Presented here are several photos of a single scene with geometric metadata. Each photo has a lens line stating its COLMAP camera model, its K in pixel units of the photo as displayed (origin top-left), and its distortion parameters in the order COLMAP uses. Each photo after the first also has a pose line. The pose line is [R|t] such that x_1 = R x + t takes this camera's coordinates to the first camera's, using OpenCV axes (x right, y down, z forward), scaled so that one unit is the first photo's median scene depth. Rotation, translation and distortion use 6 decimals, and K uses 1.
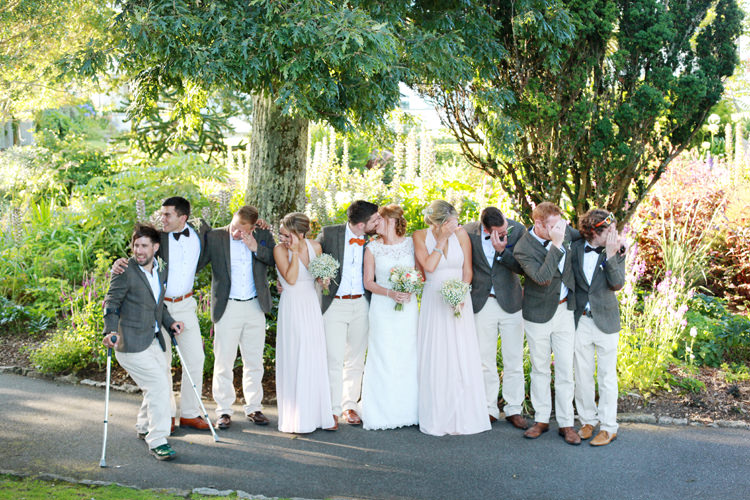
lens RADIAL K [[1038.9, 0, 375.0], [0, 1038.9, 250.0], [0, 0, 1]] dist [-0.127148, 0.045611]
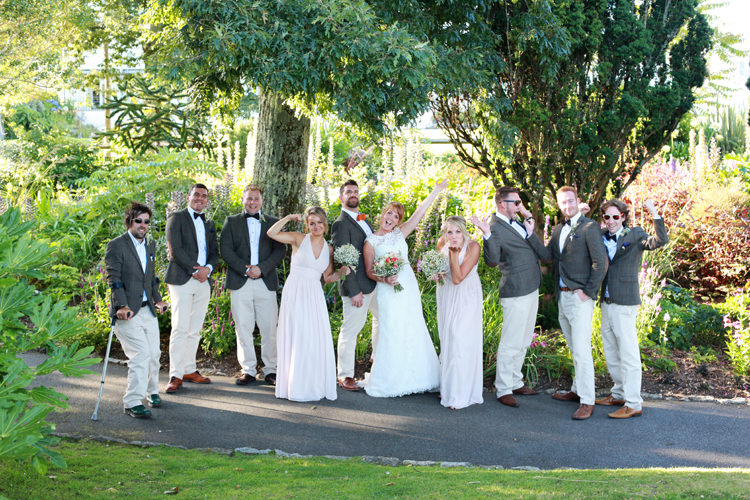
lens RADIAL K [[1038.9, 0, 375.0], [0, 1038.9, 250.0], [0, 0, 1]] dist [-0.127148, 0.045611]
pose [[0.998860, 0.010769, 0.046501, -0.051667], [-0.010827, 0.999941, 0.000996, 0.008338], [-0.046488, -0.001499, 0.998918, -0.087504]]
